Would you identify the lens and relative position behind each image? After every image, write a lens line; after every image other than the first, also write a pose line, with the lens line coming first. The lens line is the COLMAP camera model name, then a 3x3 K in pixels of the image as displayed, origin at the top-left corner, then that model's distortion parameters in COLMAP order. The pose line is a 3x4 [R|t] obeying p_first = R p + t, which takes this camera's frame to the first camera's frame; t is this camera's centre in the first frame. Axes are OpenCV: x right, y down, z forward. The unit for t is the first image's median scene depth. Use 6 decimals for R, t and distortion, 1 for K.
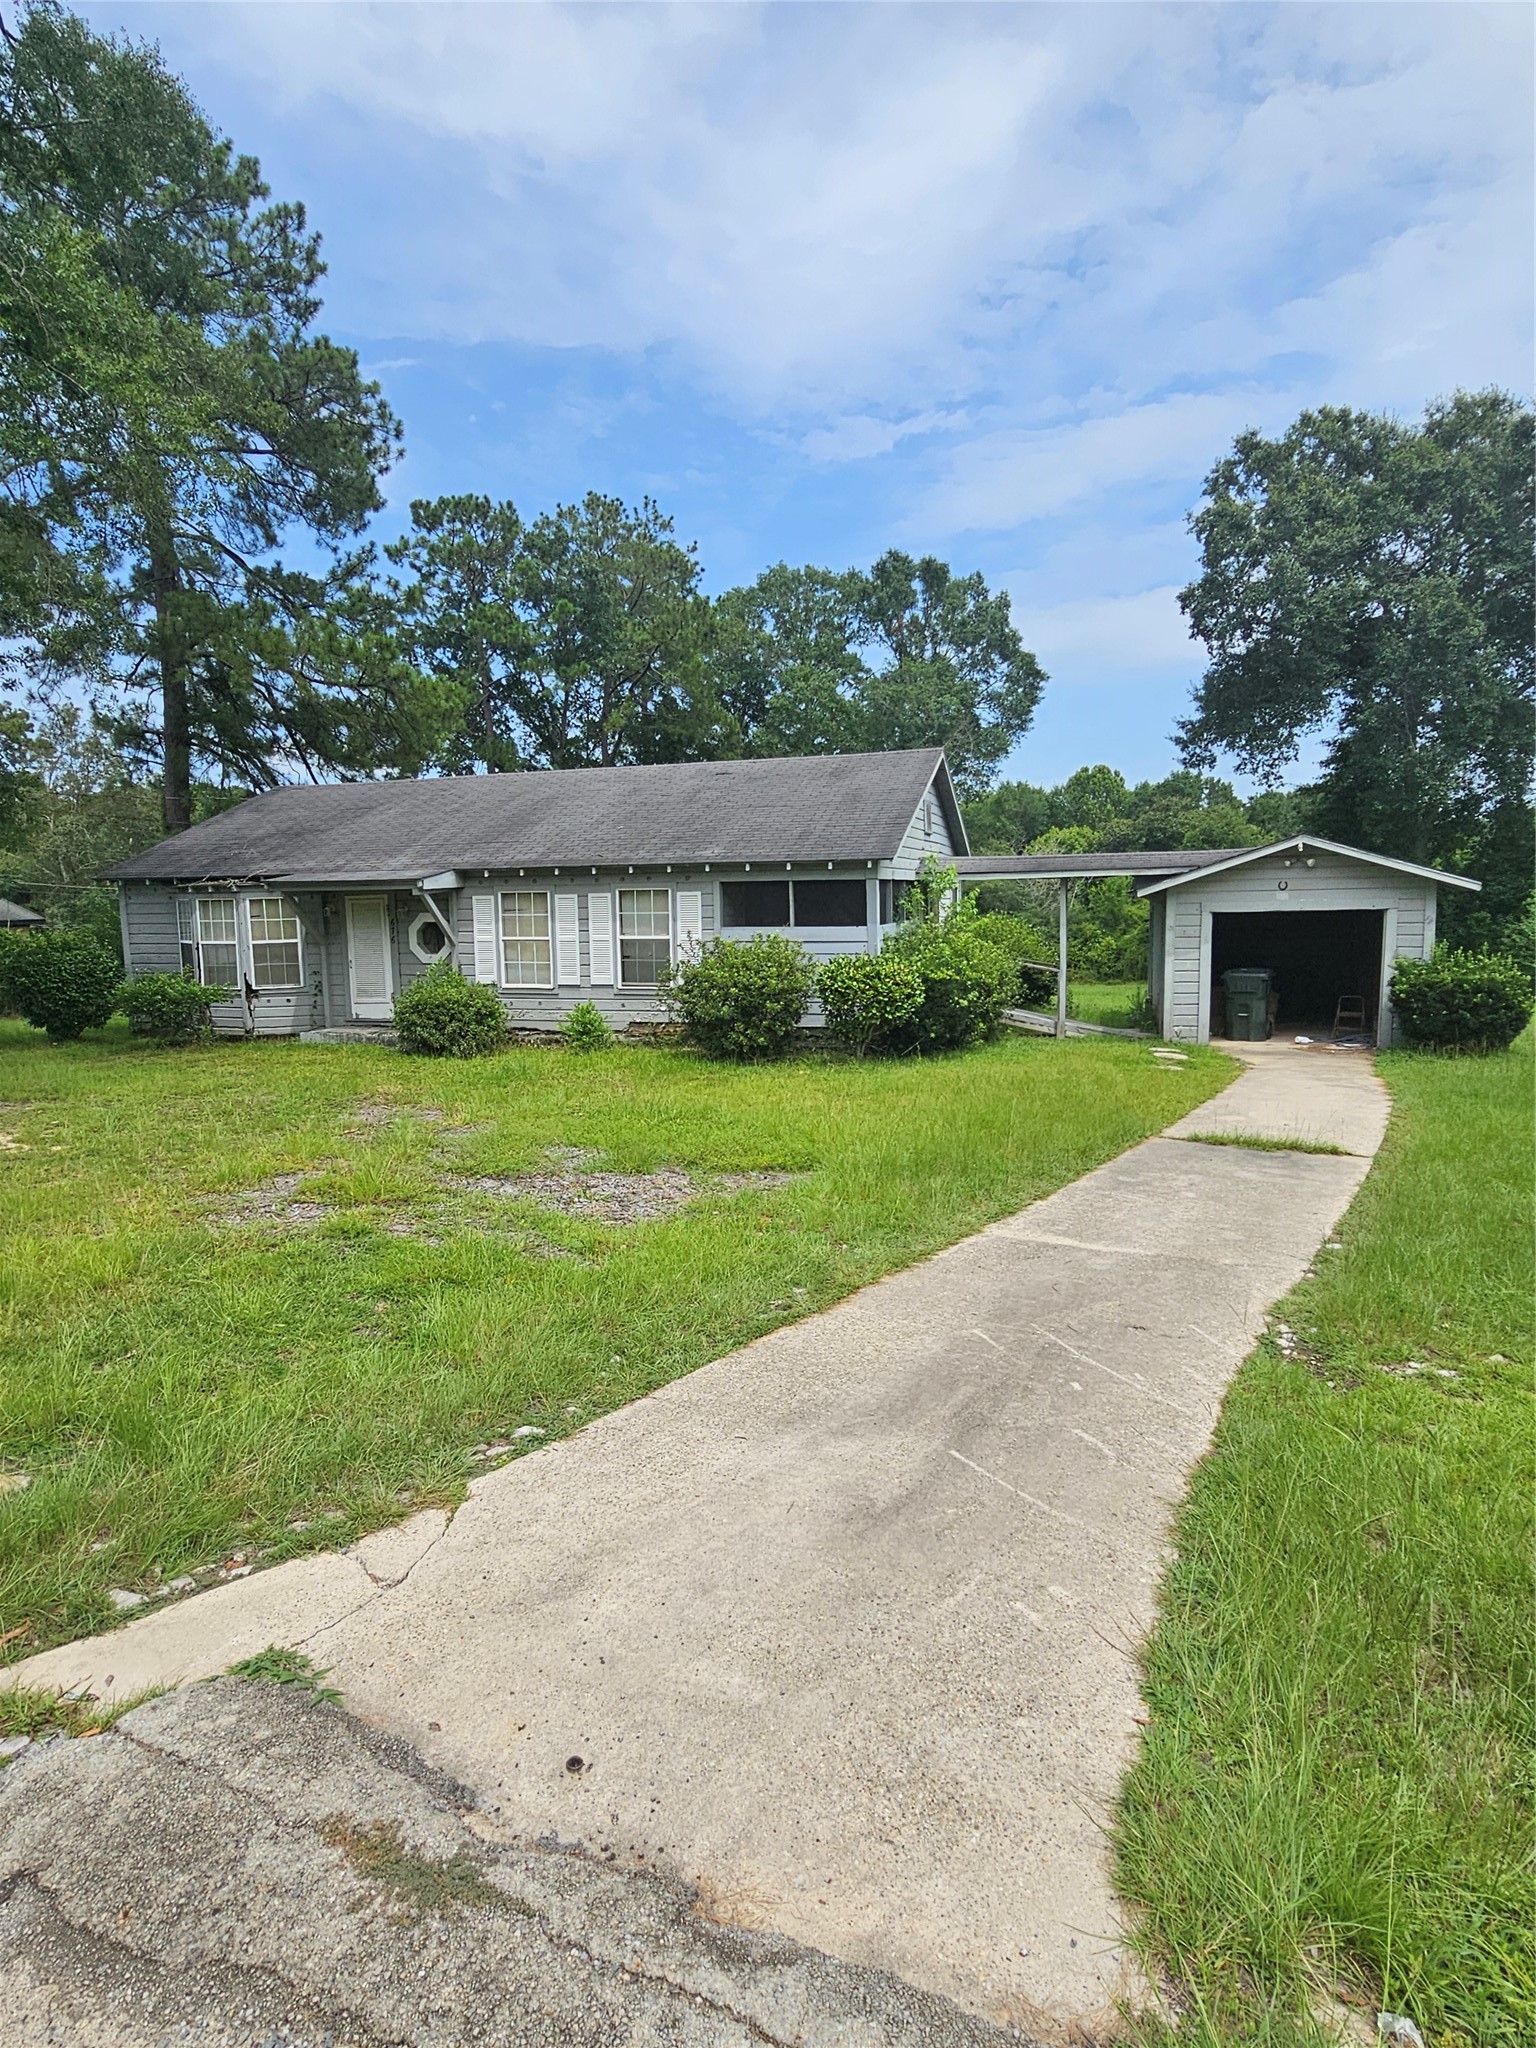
lens RADIAL K [[1123.8, 0, 759.9], [0, 1123.8, 1029.9], [0, 0, 1]] dist [-0.000259, -0.000643]
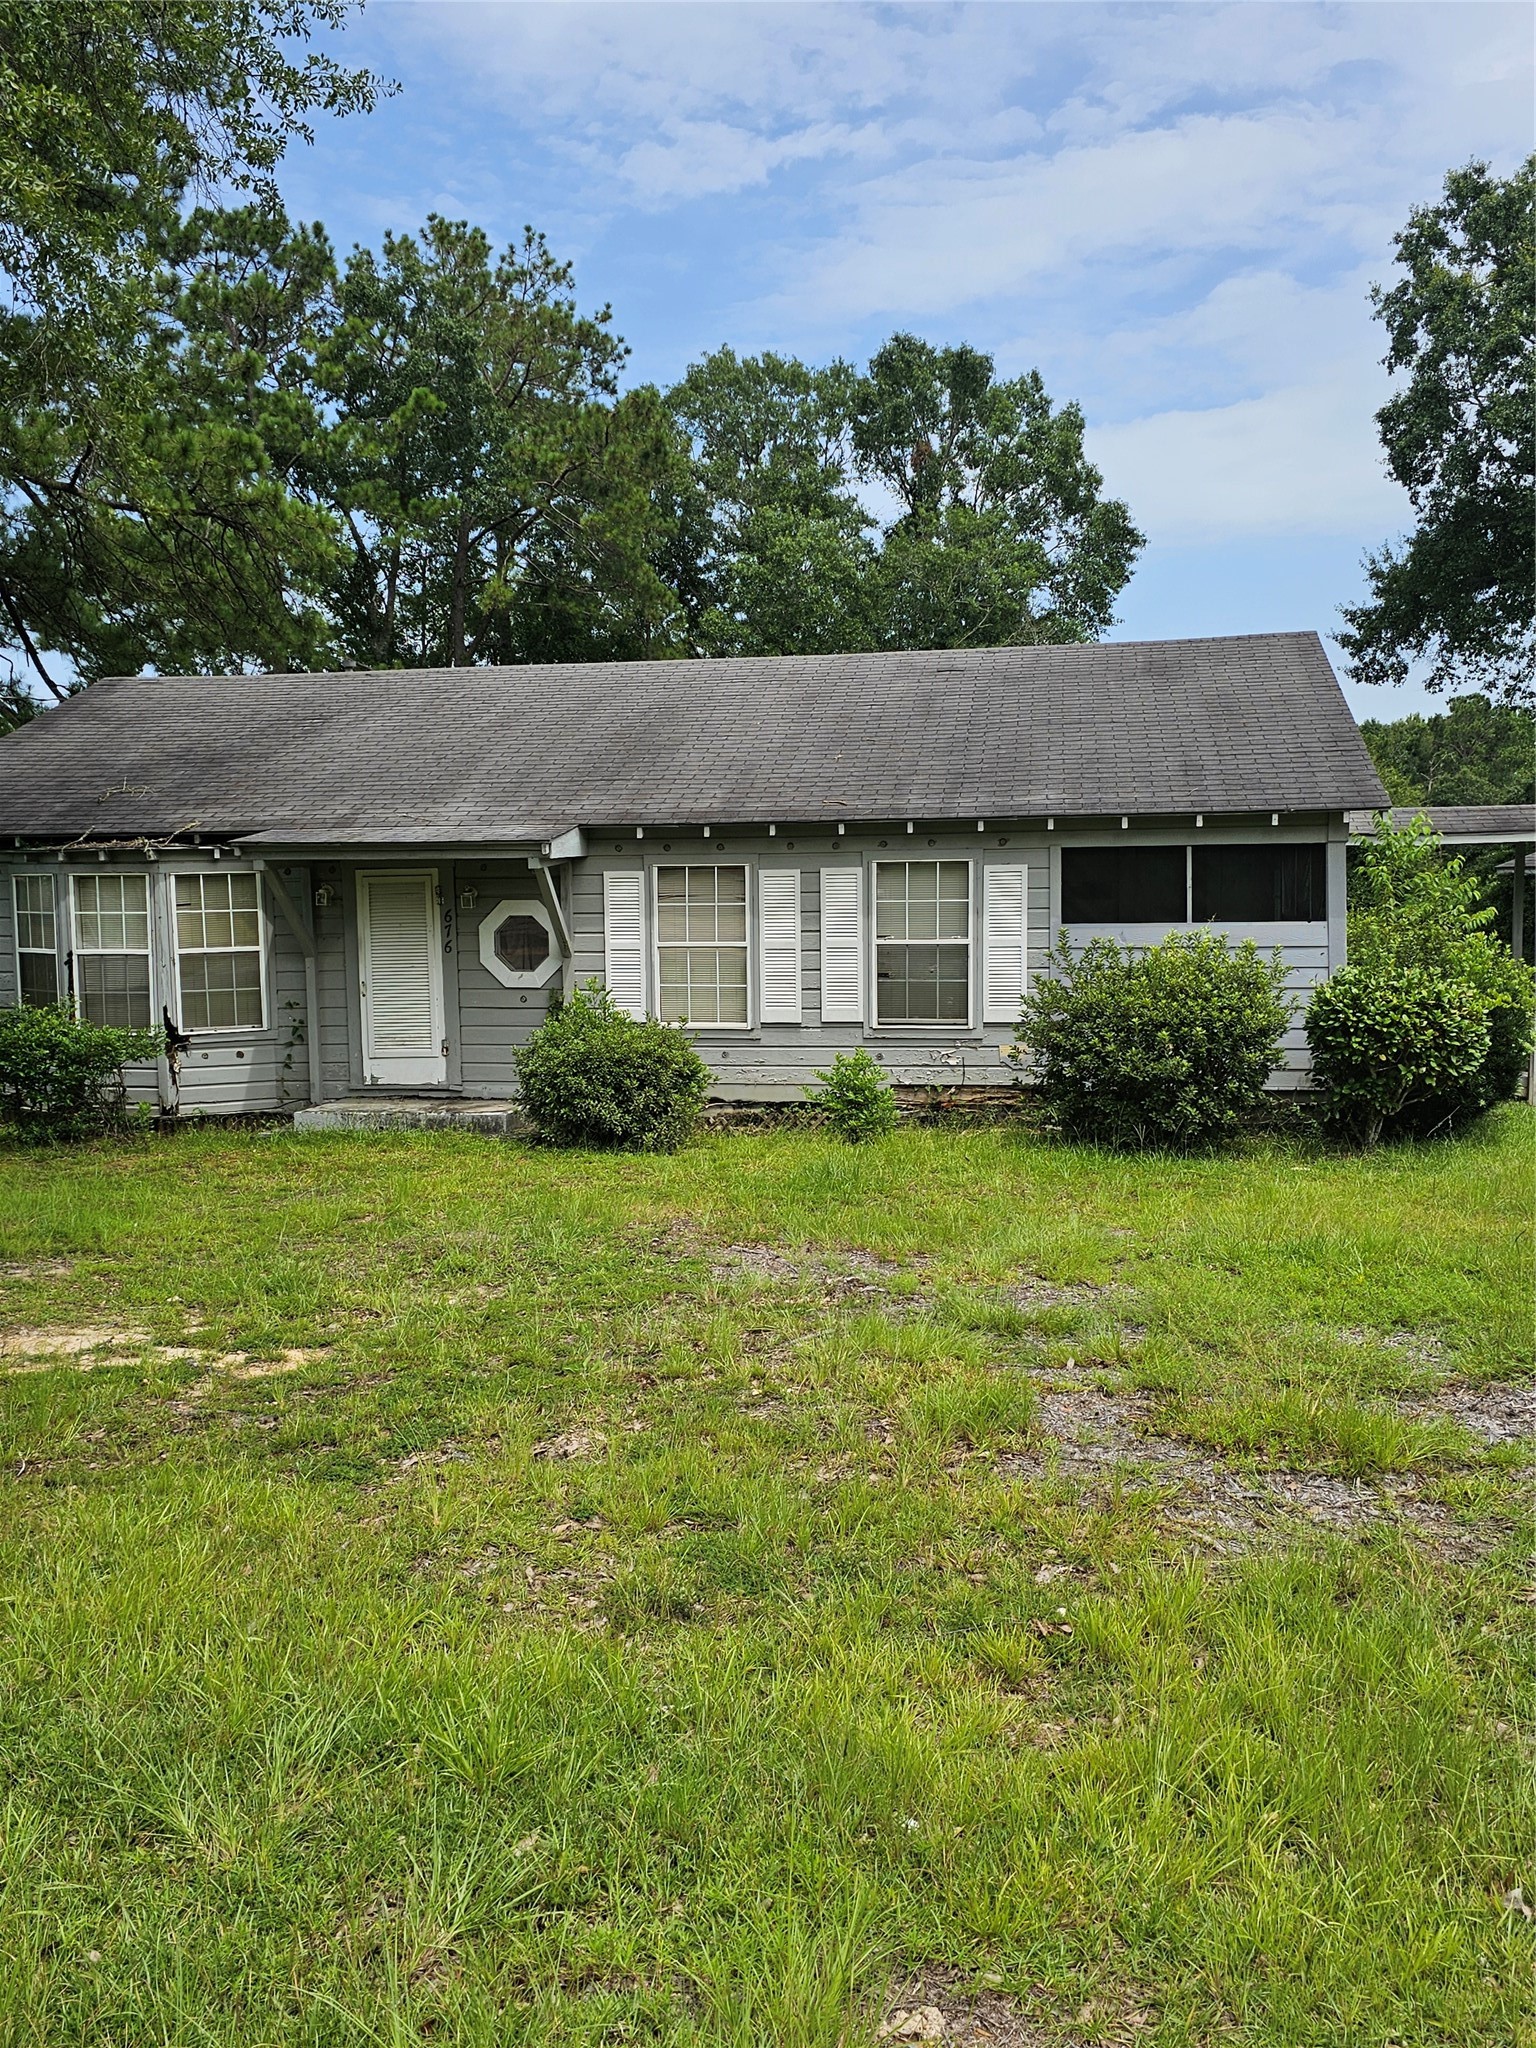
lens RADIAL K [[1735.5, 0, 757.9], [0, 1735.5, 1051.1], [0, 0, 1]] dist [0.117670, -0.182794]
pose [[0.992269, -0.010021, 0.123704, -0.274058], [0.012634, 0.999713, -0.020356, -0.006777], [-0.123465, 0.021761, 0.992110, 0.096848]]
